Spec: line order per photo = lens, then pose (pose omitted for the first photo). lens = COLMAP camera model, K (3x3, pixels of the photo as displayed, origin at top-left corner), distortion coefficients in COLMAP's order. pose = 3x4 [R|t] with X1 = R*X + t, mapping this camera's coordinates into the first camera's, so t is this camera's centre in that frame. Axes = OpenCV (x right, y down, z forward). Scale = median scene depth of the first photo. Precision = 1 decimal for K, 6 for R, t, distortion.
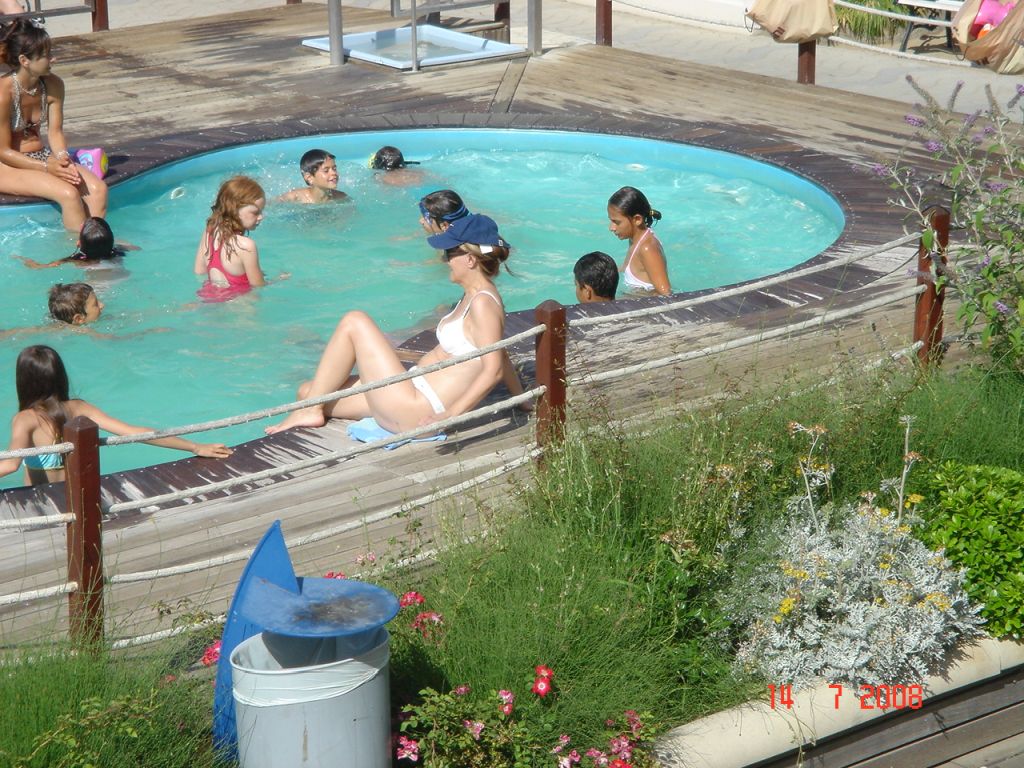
lens RADIAL K [[3254.0, 0, 512.0], [0, 3254.0, 384.0], [0, 0, 1]] dist [0.583855, 2.305921]
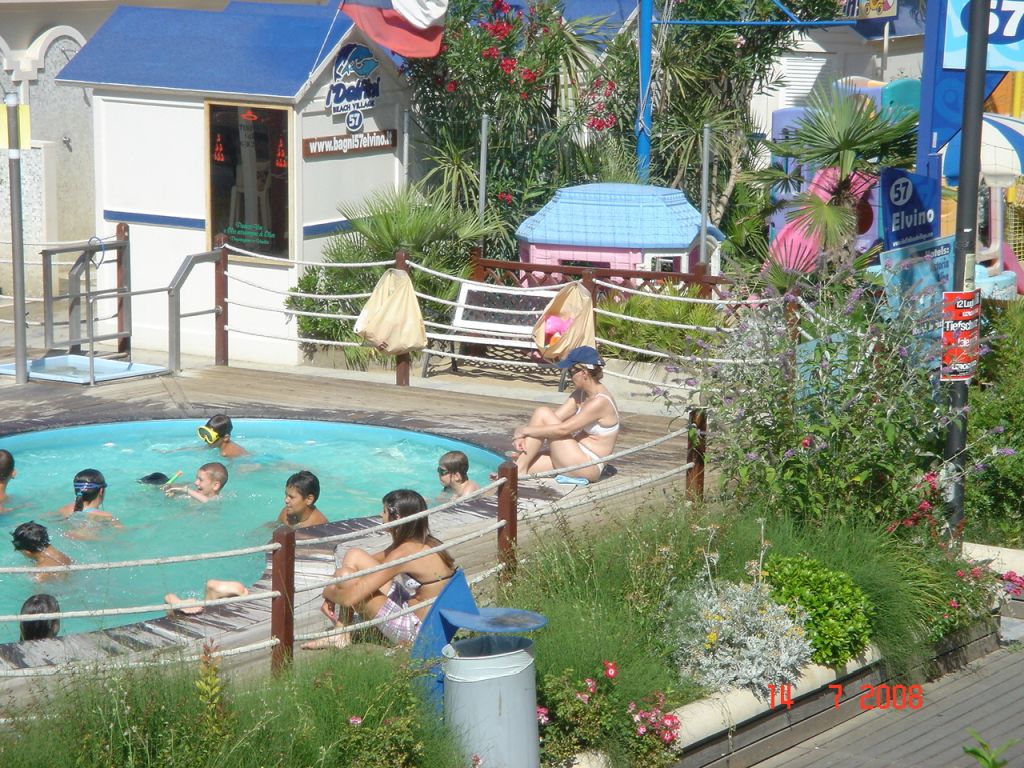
lens RADIAL K [[3254.0, 0, 512.0], [0, 3254.0, 384.0], [0, 0, 1]] dist [0.583855, 2.305921]
pose [[0.961319, -0.028839, 0.273923, -0.417115], [0.064637, 0.990352, -0.122573, 0.129280], [-0.267745, 0.135538, 0.953909, -0.453027]]
